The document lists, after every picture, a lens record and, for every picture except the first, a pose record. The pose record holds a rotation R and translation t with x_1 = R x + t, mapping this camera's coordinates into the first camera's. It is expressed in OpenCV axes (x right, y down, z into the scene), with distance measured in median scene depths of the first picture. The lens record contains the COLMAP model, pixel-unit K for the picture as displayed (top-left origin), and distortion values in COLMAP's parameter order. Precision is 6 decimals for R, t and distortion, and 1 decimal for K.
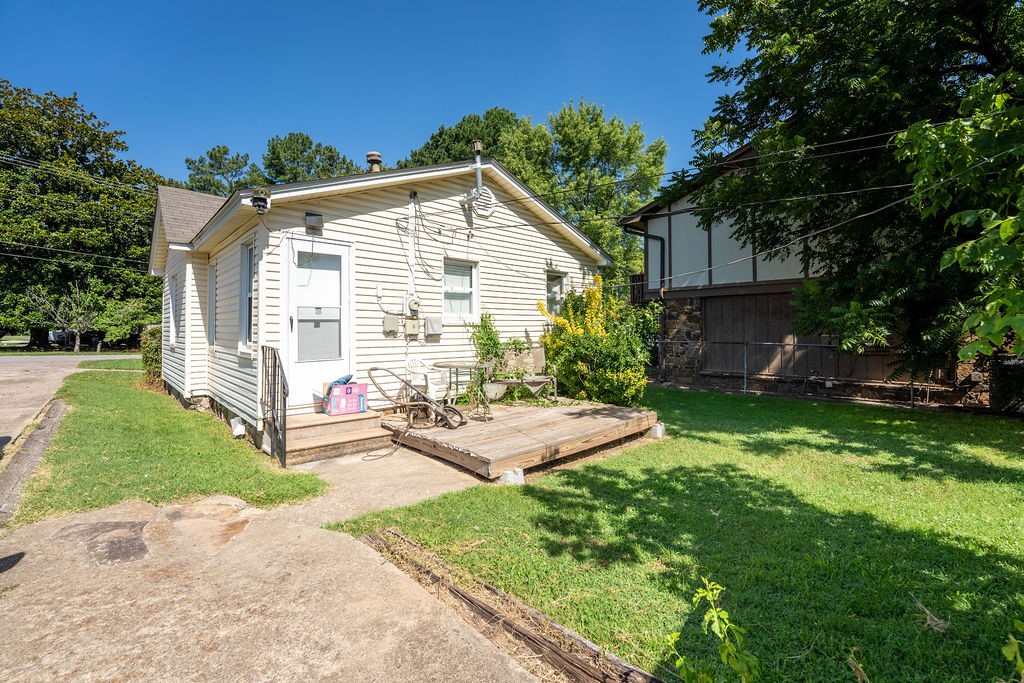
lens RADIAL K [[419.3, 0, 514.0], [0, 419.3, 337.4], [0, 0, 1]] dist [-0.025170, -0.000029]
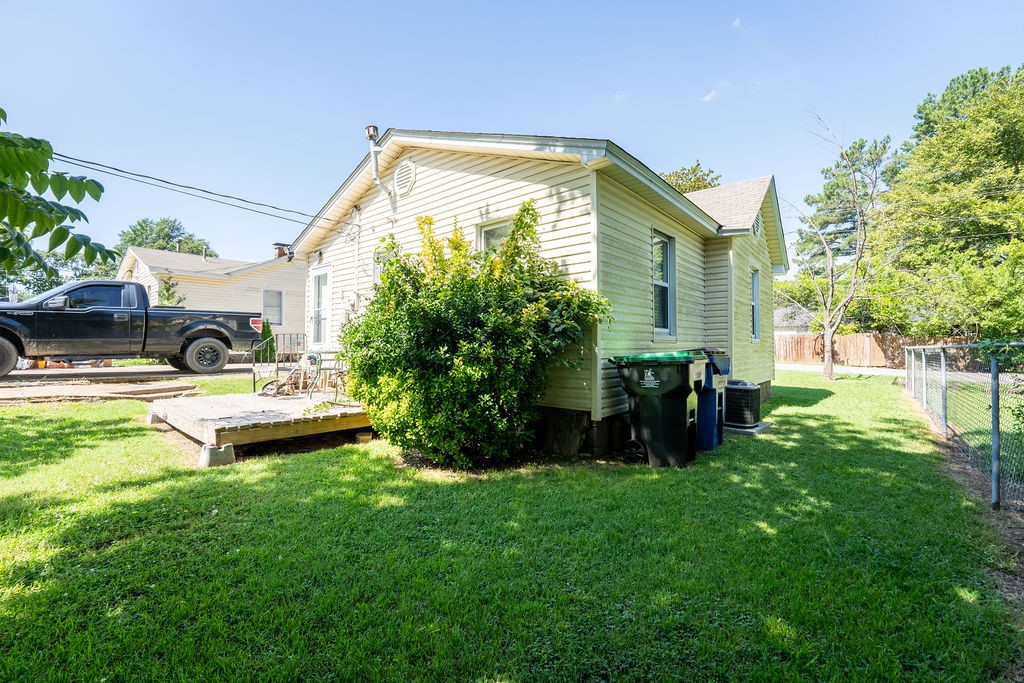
lens RADIAL K [[419.3, 0, 514.0], [0, 419.3, 337.4], [0, 0, 1]] dist [-0.025170, -0.000029]
pose [[0.091578, -0.005670, -0.995782, 0.658602], [-0.030040, 0.999513, -0.008454, 0.015940], [0.995345, 0.030687, 0.091363, 0.905091]]
